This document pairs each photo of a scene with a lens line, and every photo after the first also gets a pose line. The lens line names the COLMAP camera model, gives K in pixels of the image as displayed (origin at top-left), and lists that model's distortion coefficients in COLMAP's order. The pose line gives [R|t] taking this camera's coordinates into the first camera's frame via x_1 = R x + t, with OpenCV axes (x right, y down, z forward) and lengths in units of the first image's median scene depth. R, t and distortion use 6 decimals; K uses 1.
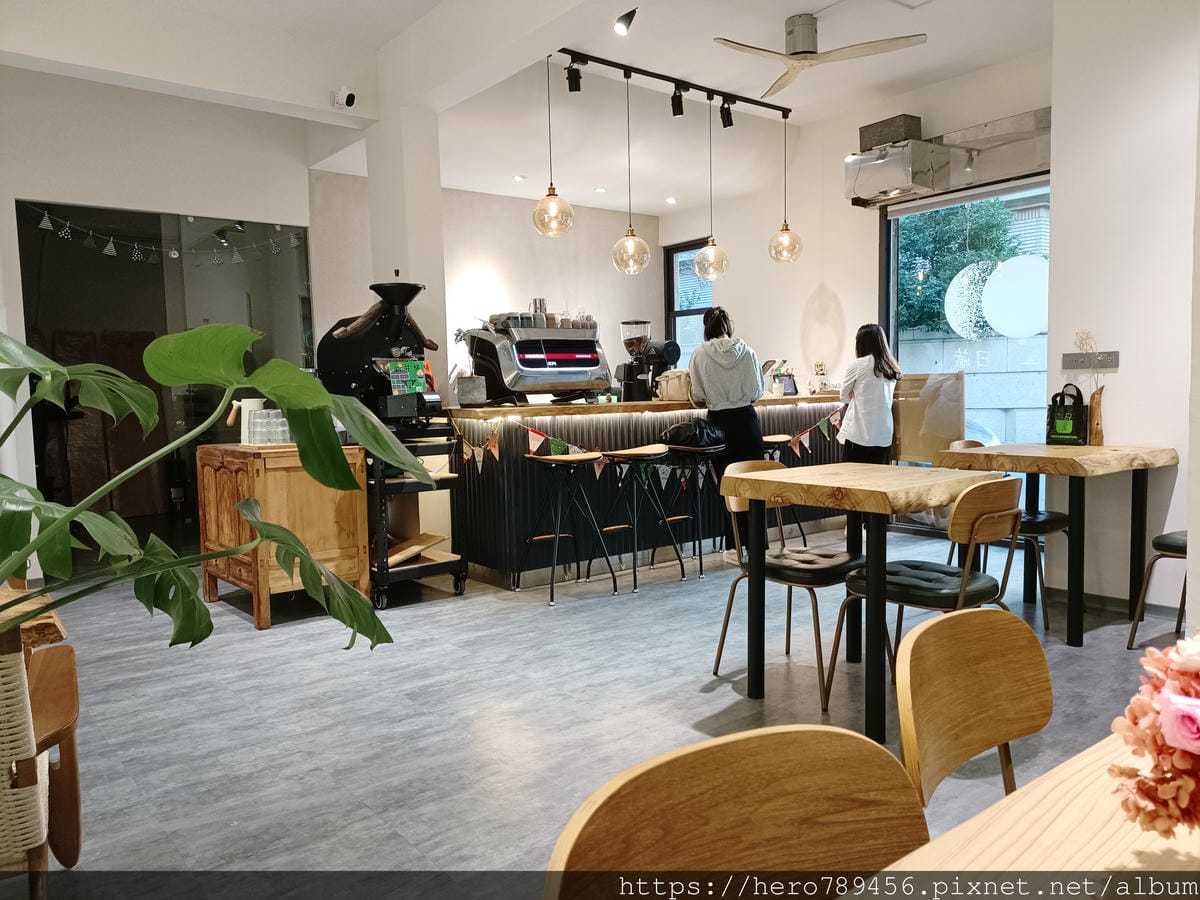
lens RADIAL K [[901.2, 0, 595.8], [0, 901.2, 454.5], [0, 0, 1]] dist [-0.000309, -0.011335]
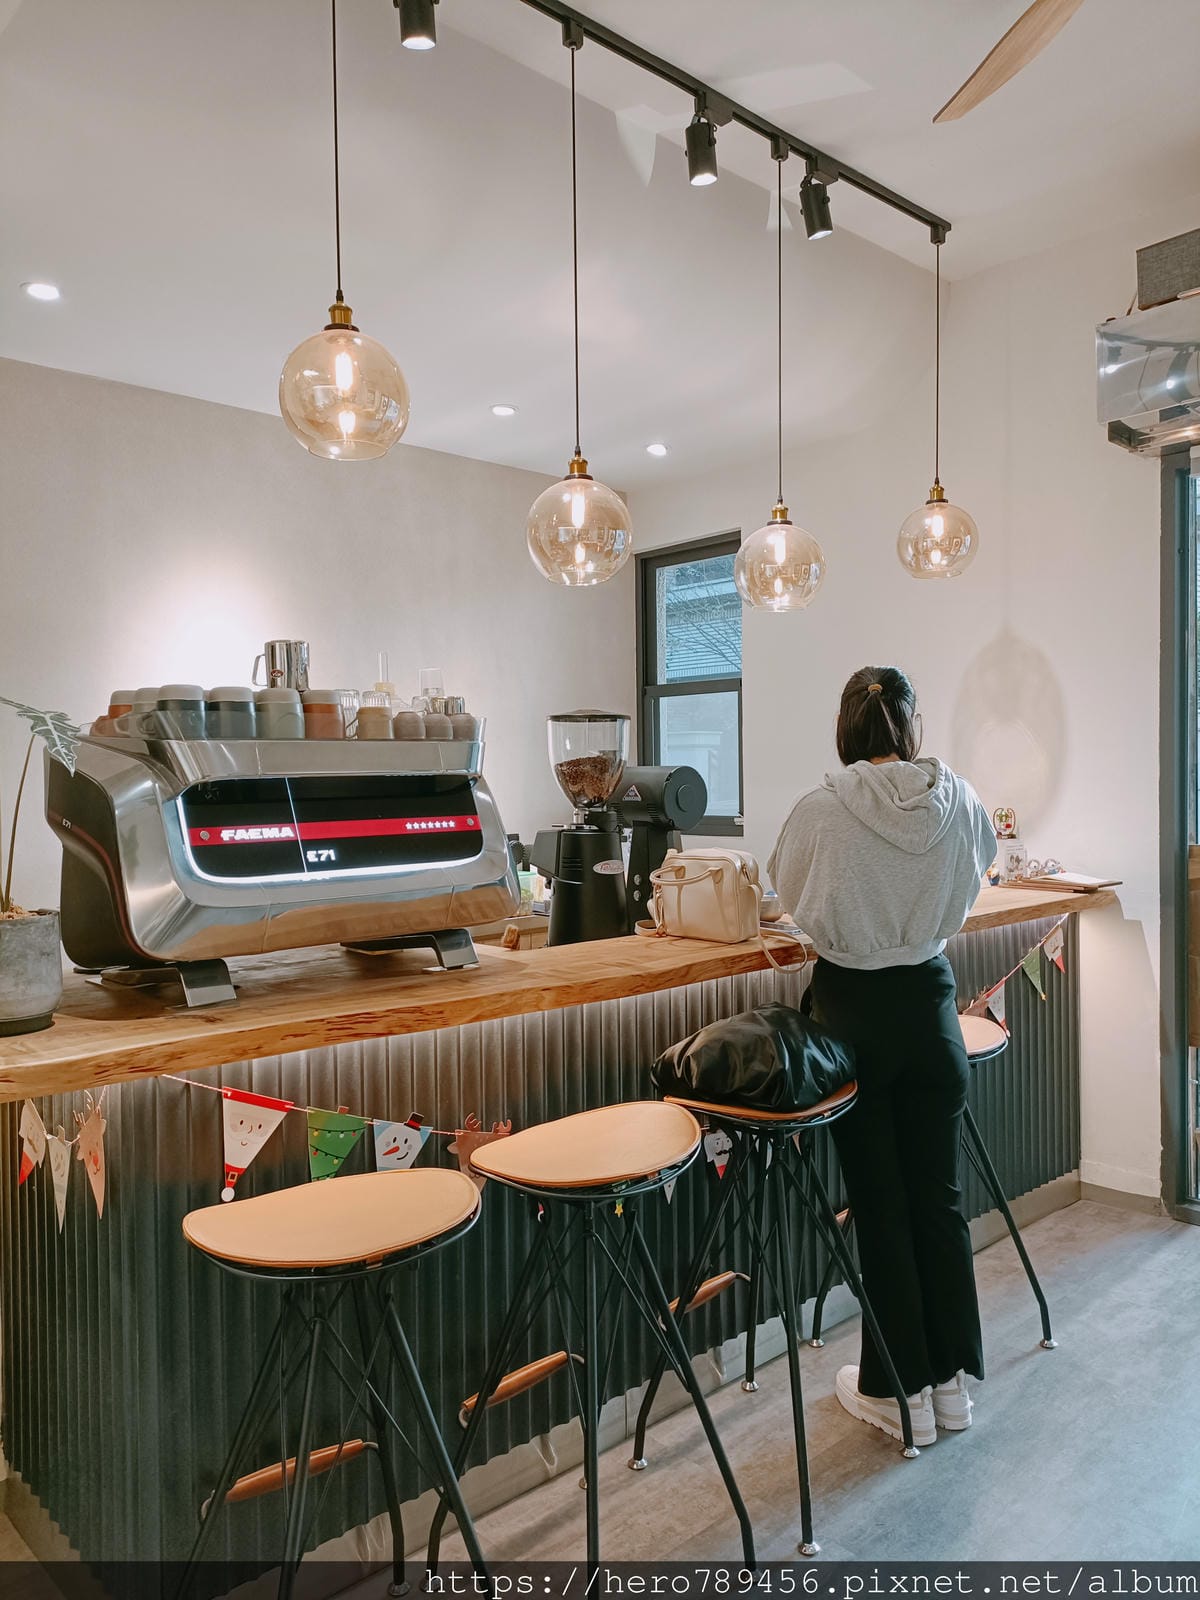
lens RADIAL K [[1201.6, 0, 605.5], [0, 1201.6, 796.6], [0, 0, 1]] dist [-0.000309, -0.011335]
pose [[0.996916, 0.008413, 0.078019, 0.013570], [-0.003476, 0.997995, -0.063202, -0.086855], [-0.078395, 0.062736, 0.994946, 0.536893]]
